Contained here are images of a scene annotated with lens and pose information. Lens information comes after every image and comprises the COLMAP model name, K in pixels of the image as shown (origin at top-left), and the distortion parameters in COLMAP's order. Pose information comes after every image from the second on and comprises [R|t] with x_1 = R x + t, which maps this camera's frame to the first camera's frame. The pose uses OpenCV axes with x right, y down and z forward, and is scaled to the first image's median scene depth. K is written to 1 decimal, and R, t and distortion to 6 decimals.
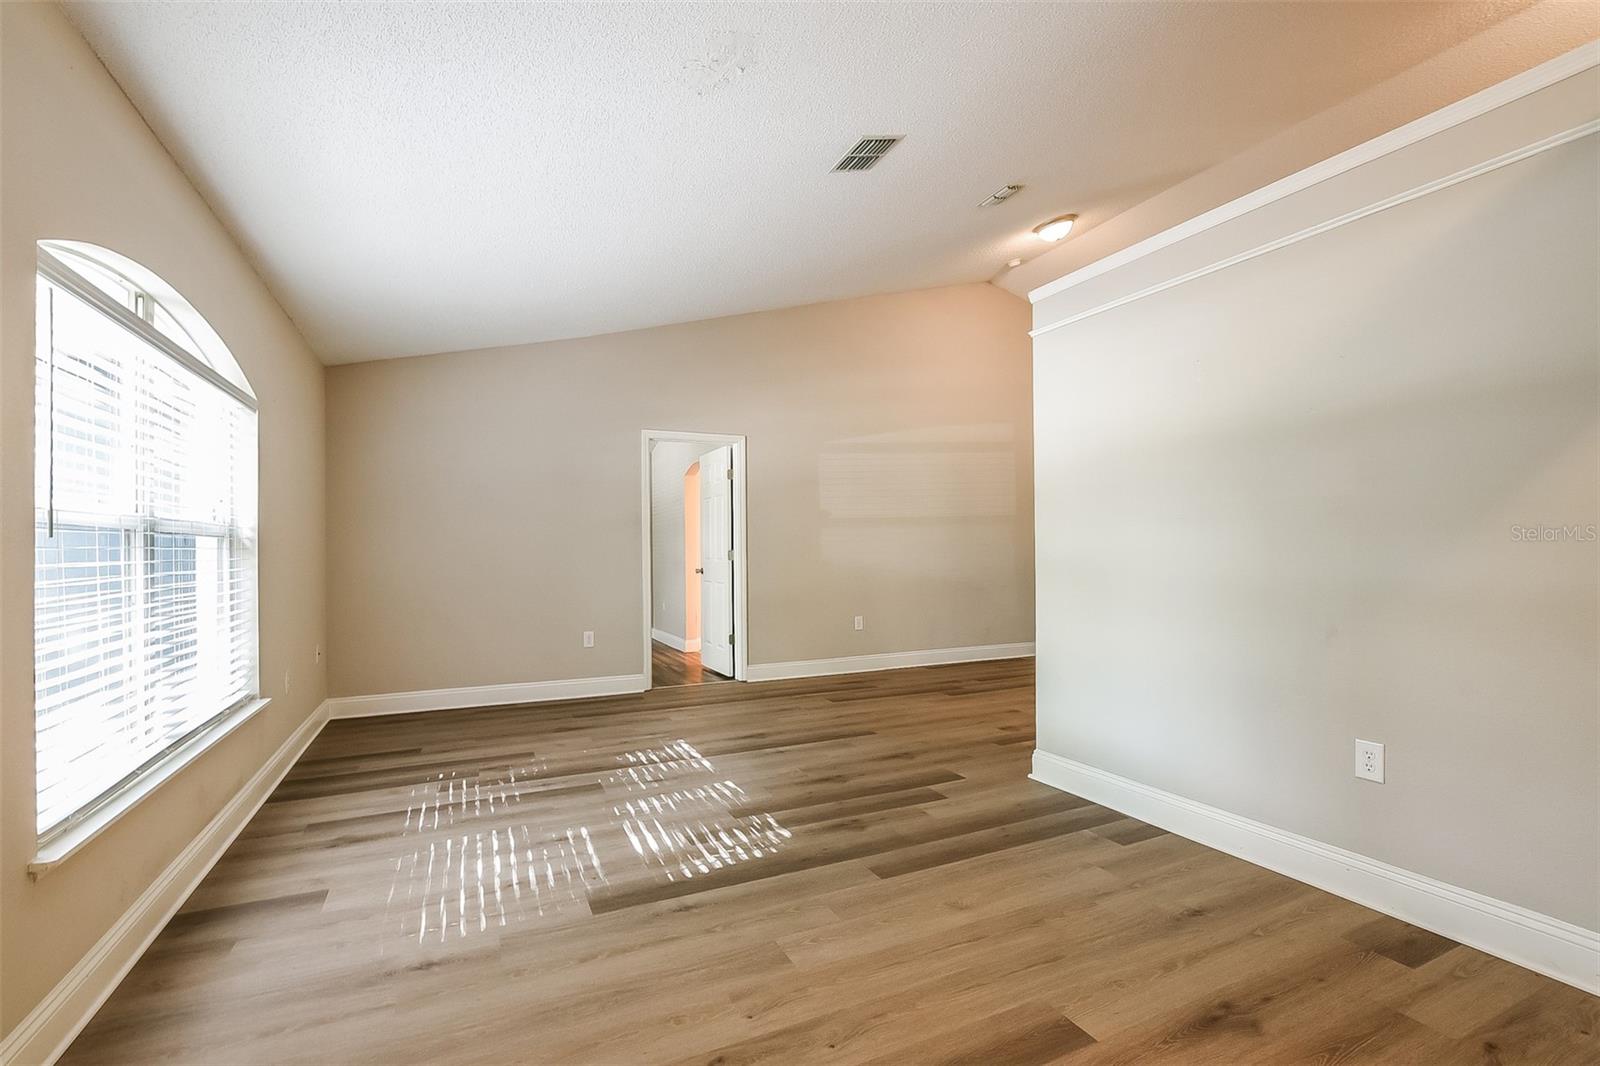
lens RADIAL K [[713.0, 0, 796.1], [0, 713.0, 543.3], [0, 0, 1]] dist [-0.021569, -0.000004]
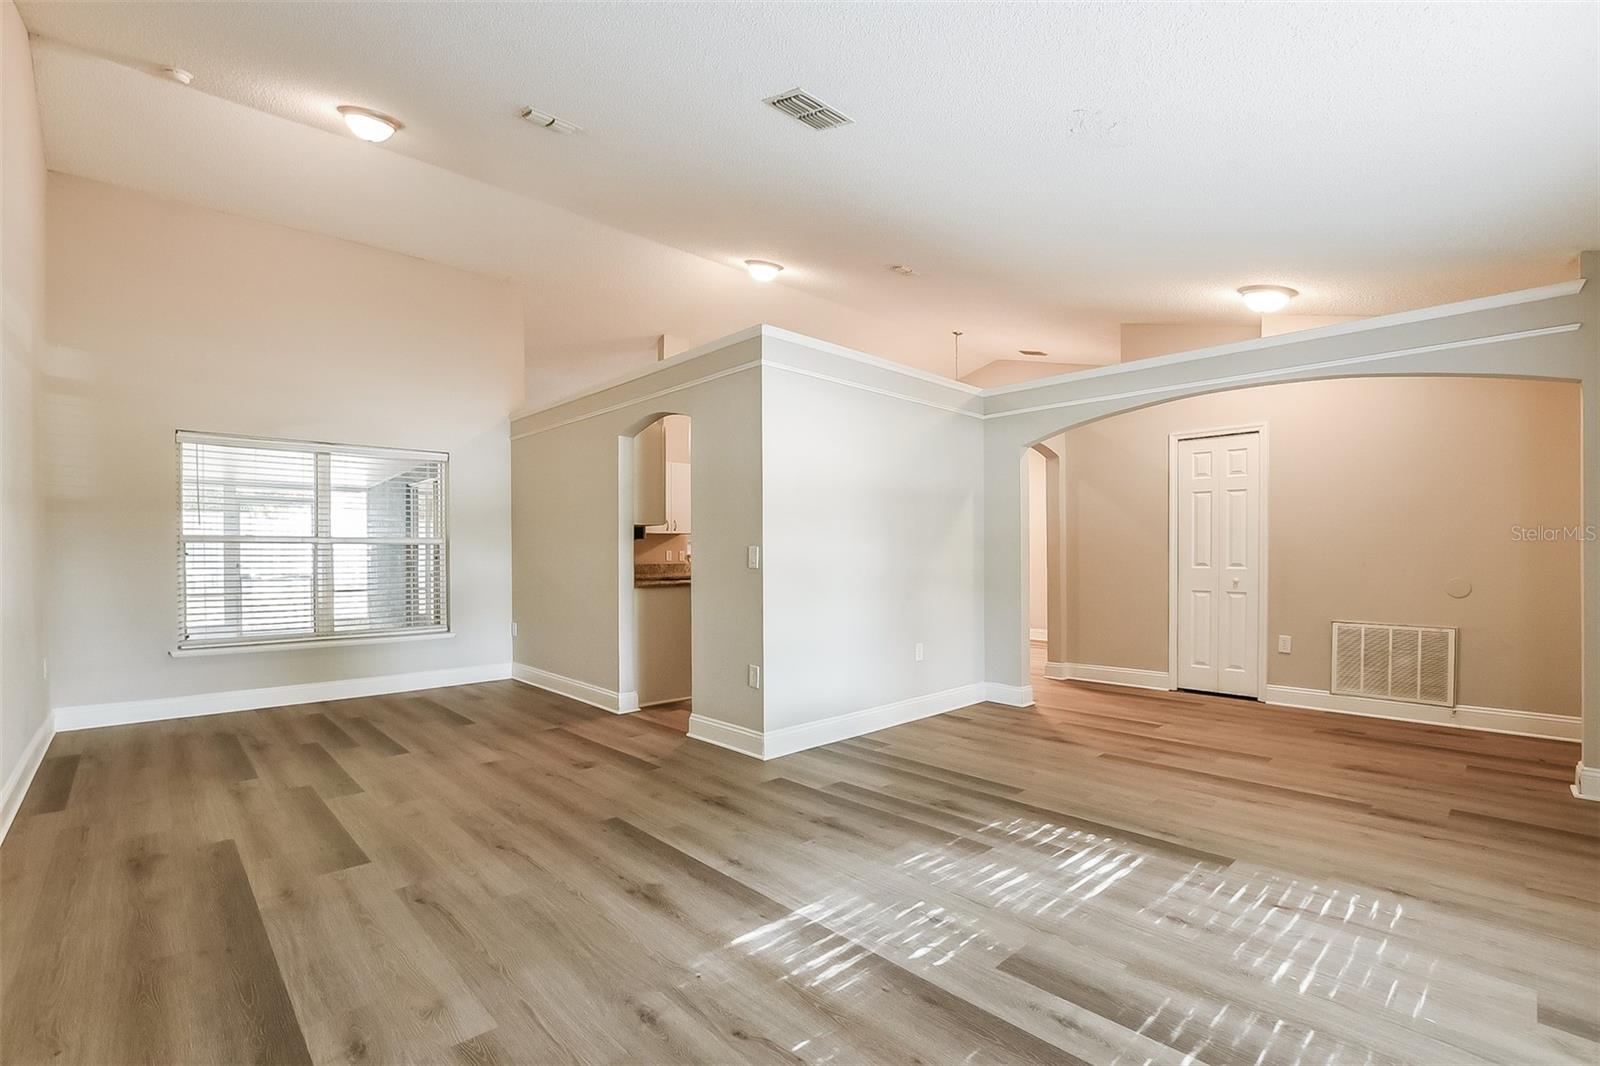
lens RADIAL K [[713.0, 0, 796.3], [0, 713.0, 543.0], [0, 0, 1]] dist [-0.021569, -0.000004]
pose [[-0.309218, 0.025066, 0.950661, -0.795971], [-0.005869, 0.999583, -0.028265, 0.024464], [-0.950973, -0.014319, -0.308942, 1.384916]]
